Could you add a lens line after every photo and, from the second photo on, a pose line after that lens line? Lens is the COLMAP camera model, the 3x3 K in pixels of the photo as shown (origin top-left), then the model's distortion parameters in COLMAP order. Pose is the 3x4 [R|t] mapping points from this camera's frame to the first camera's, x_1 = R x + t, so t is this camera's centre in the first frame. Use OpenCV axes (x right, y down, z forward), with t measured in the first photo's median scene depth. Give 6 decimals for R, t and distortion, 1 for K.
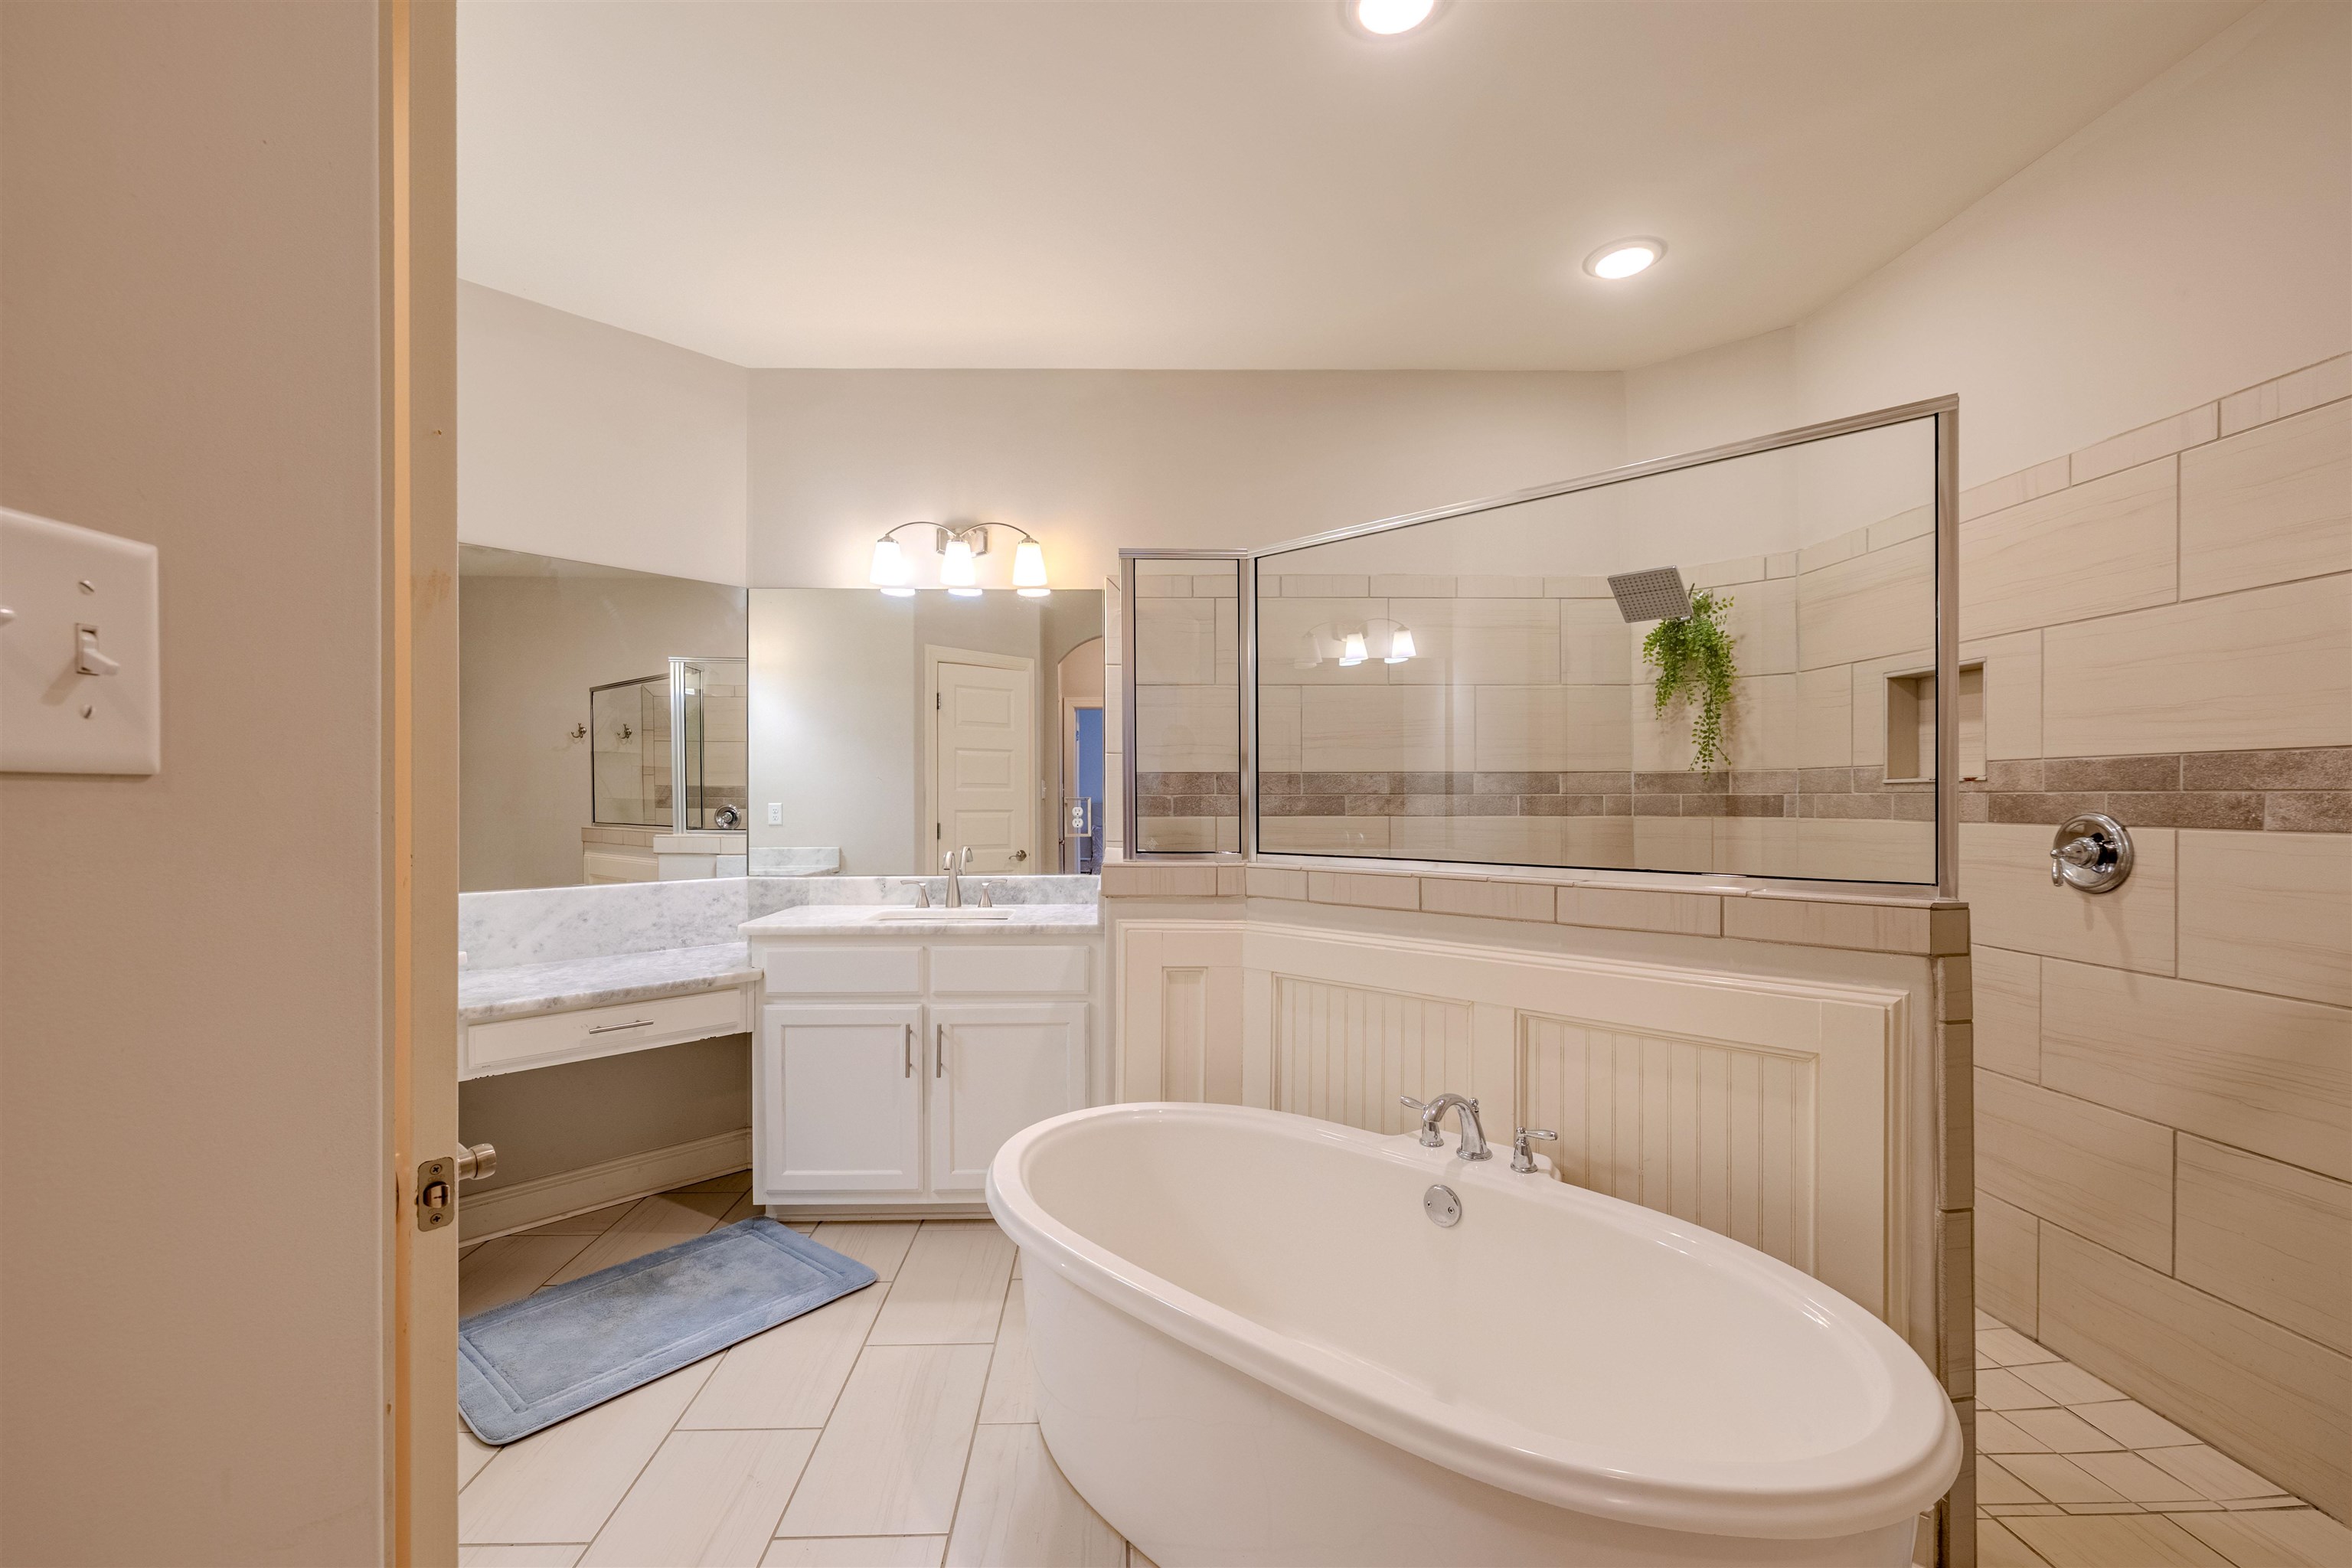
lens RADIAL K [[1006.4, 0, 1165.1], [0, 1006.4, 801.0], [0, 0, 1]] dist [-0.003904, -0.000174]
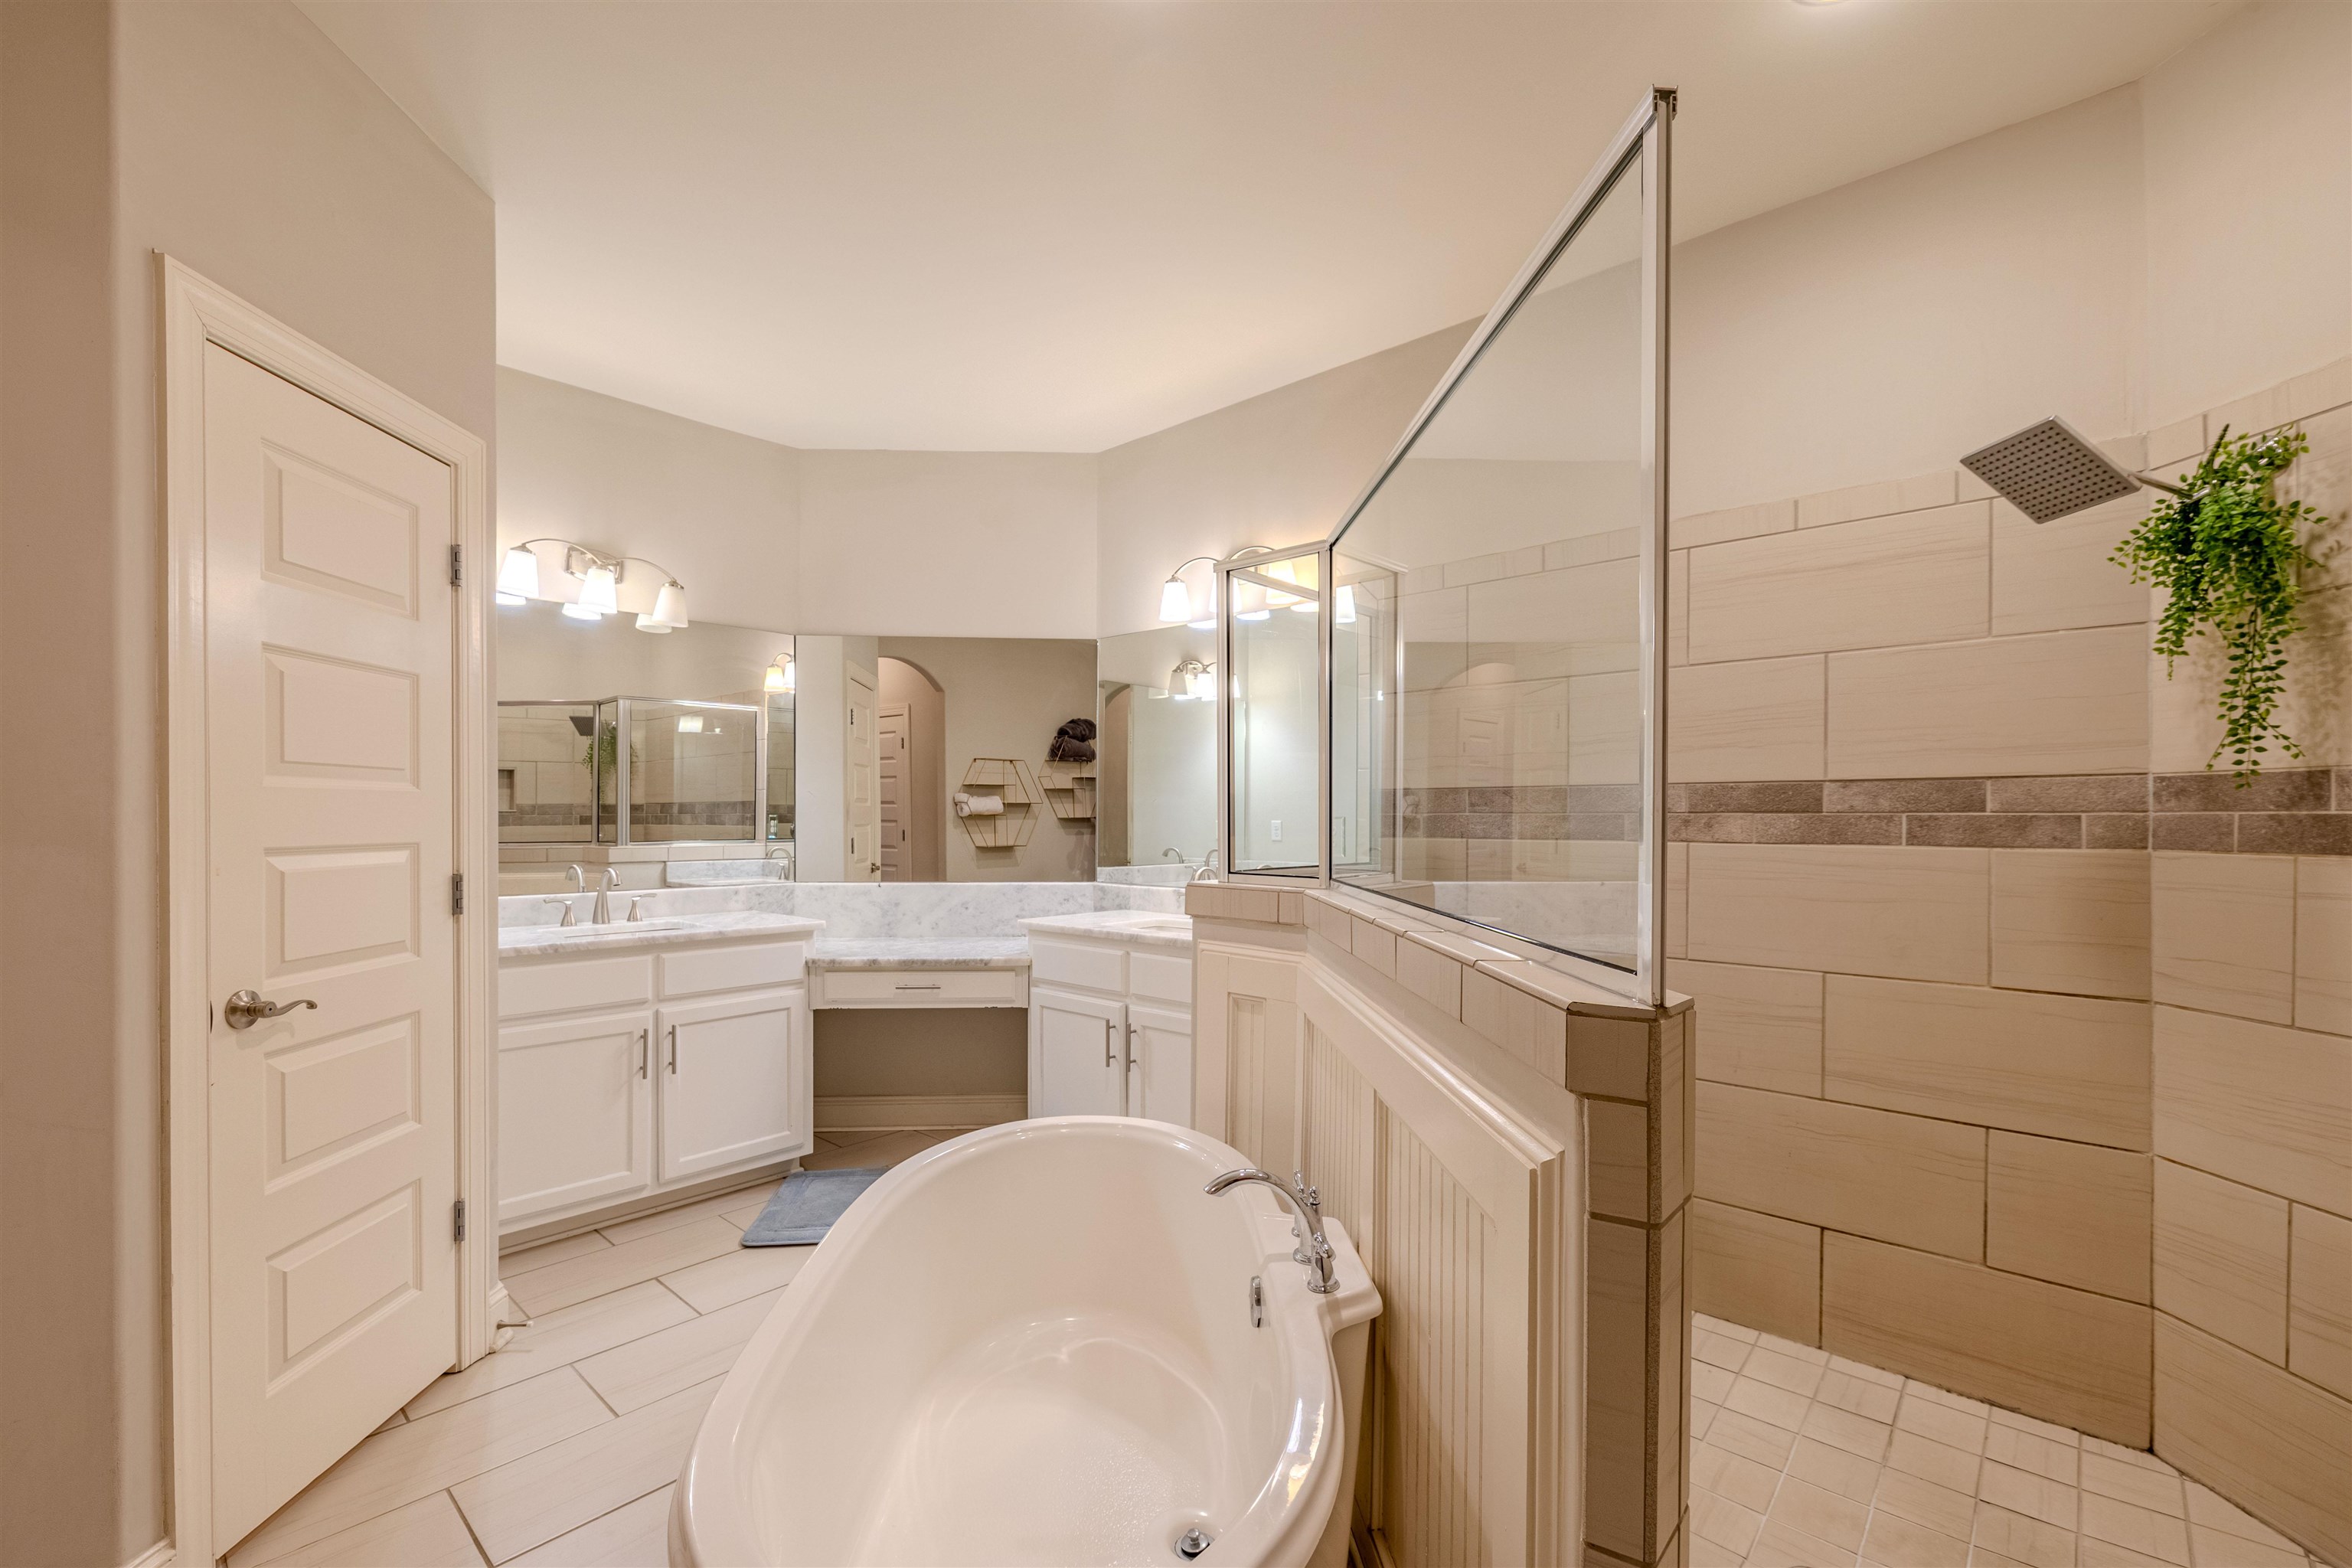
lens RADIAL K [[1006.4, 0, 1159.0], [0, 1006.4, 834.9], [0, 0, 1]] dist [-0.003904, -0.000174]
pose [[0.716130, 0.014022, -0.697826, 0.489086], [-0.004813, 0.999874, 0.015151, 0.000186], [0.697950, -0.007492, 0.716107, 0.210312]]
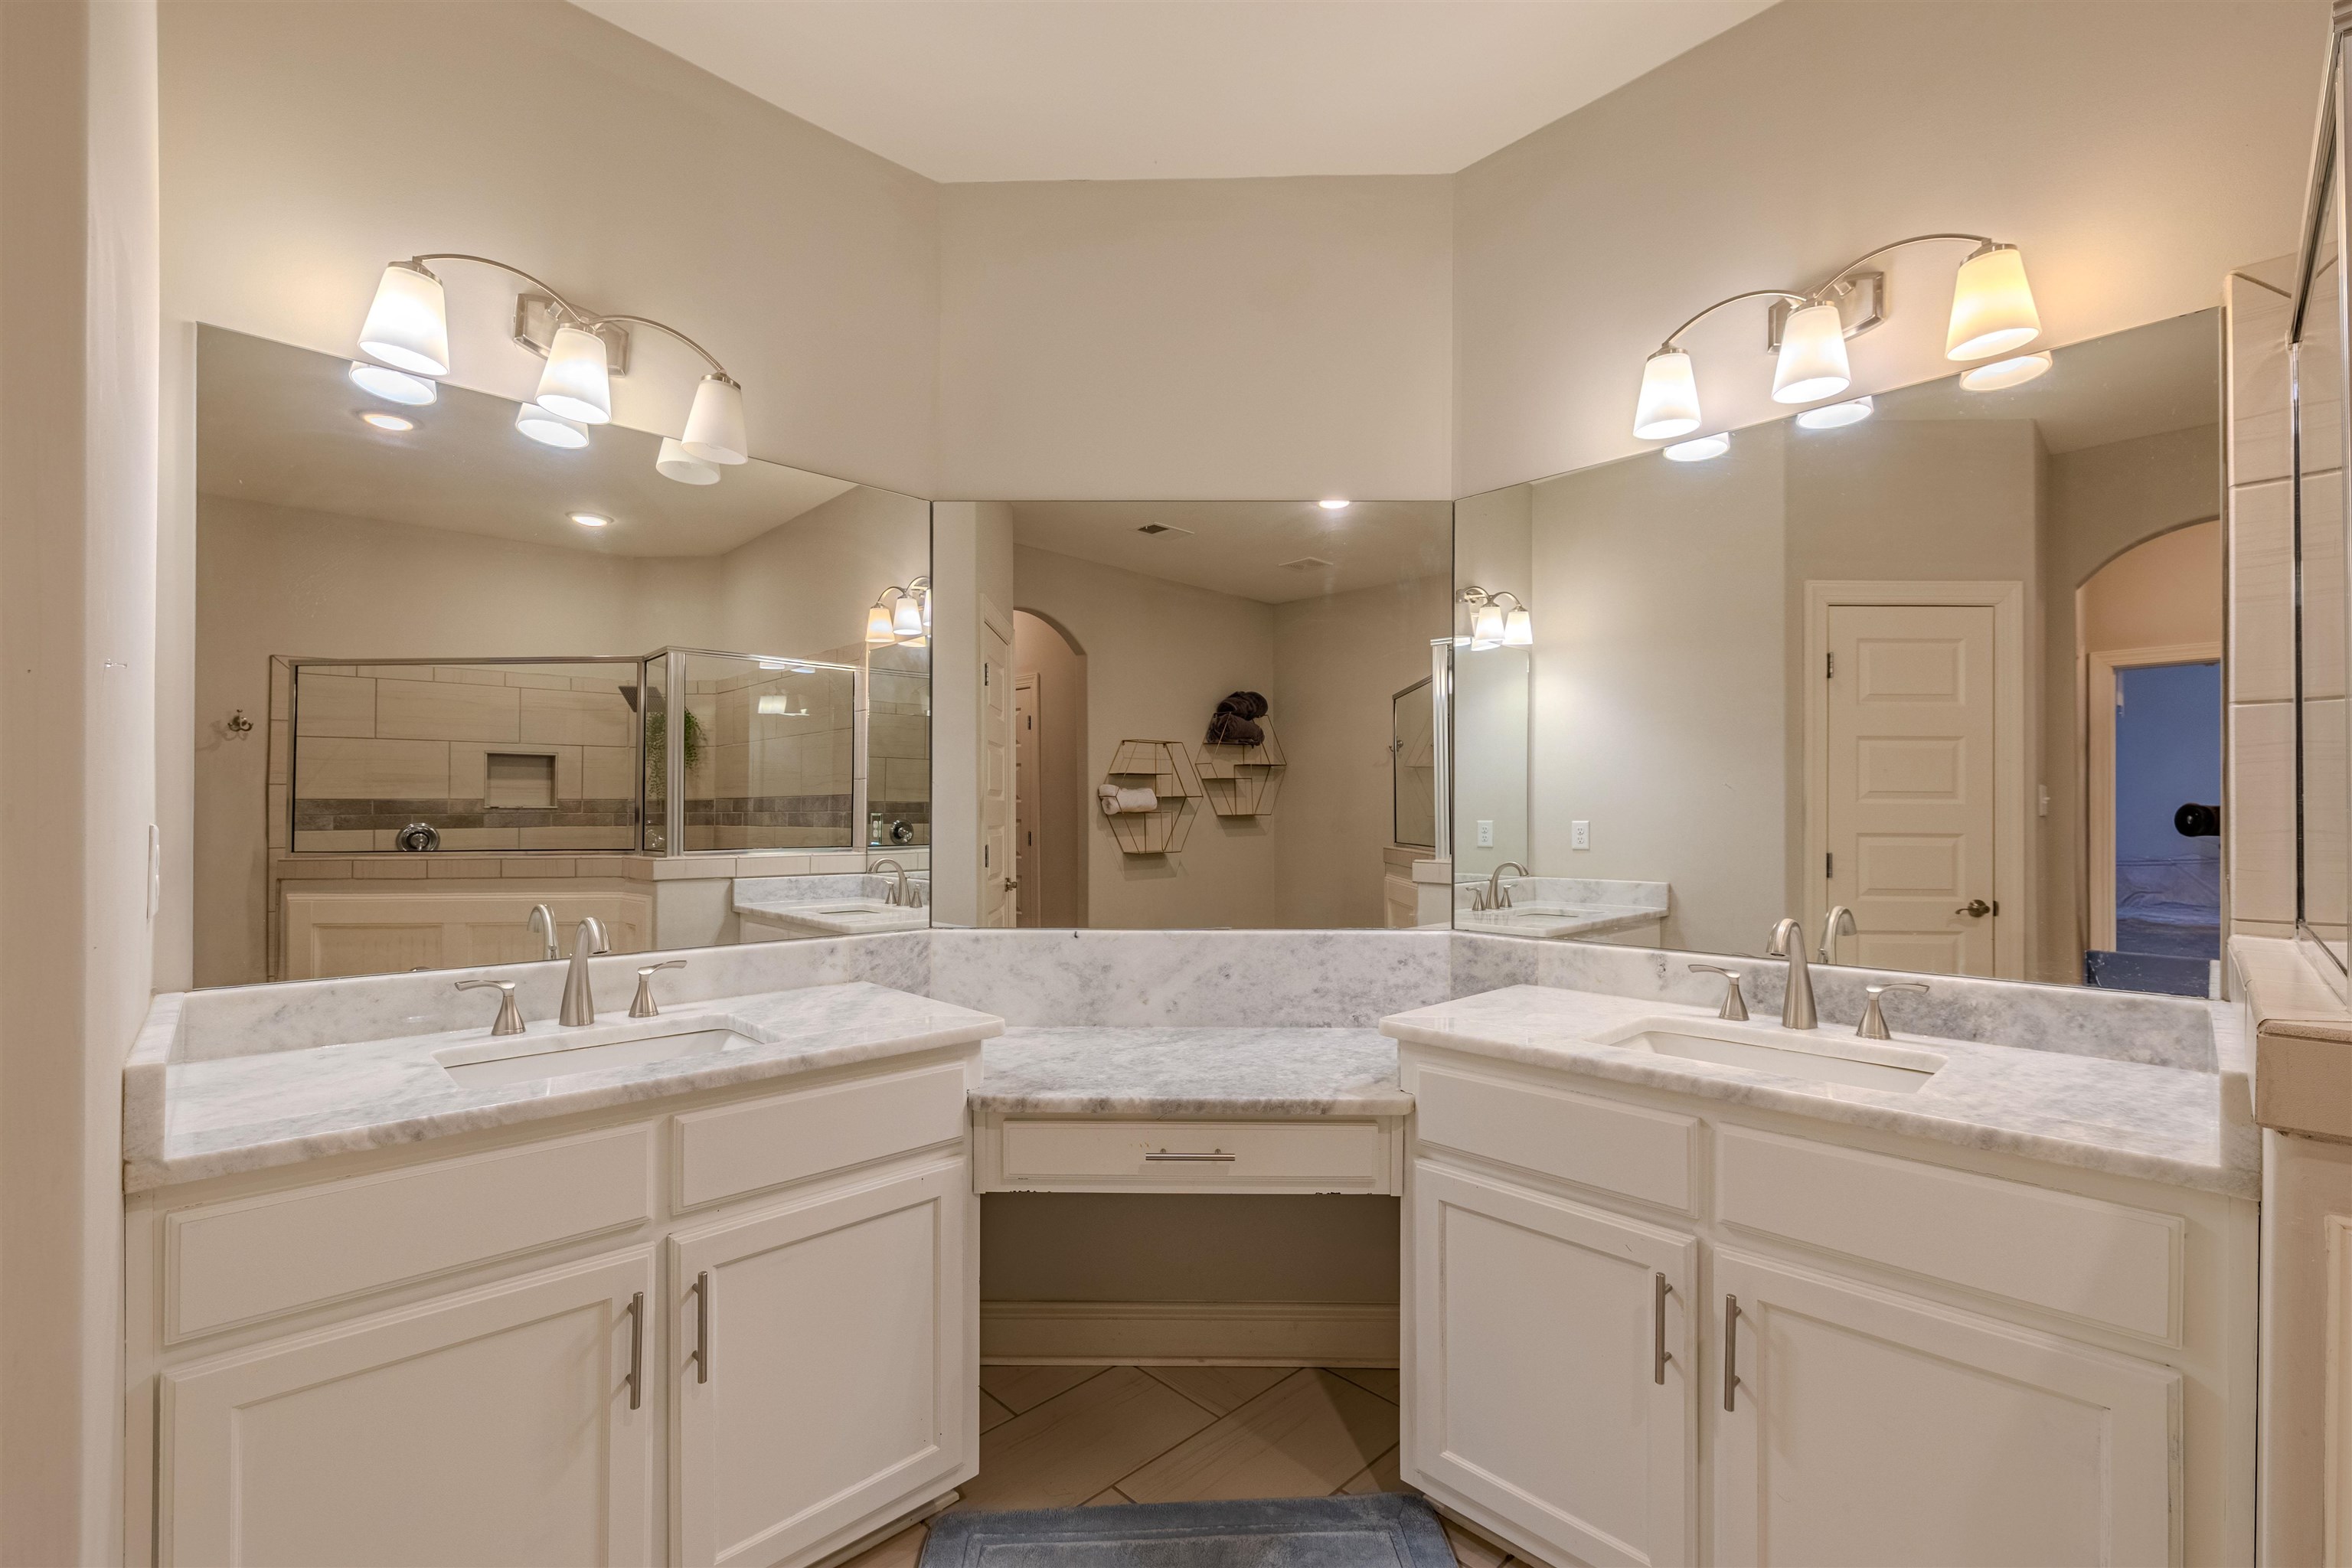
lens RADIAL K [[1006.4, 0, 1157.5], [0, 1006.4, 815.9], [0, 0, 1]] dist [-0.003904, -0.000174]
pose [[0.661058, 0.000843, -0.750334, -0.044425], [-0.002948, 0.999995, -0.001474, 0.000258], [0.750329, 0.003186, 0.661057, 0.429049]]
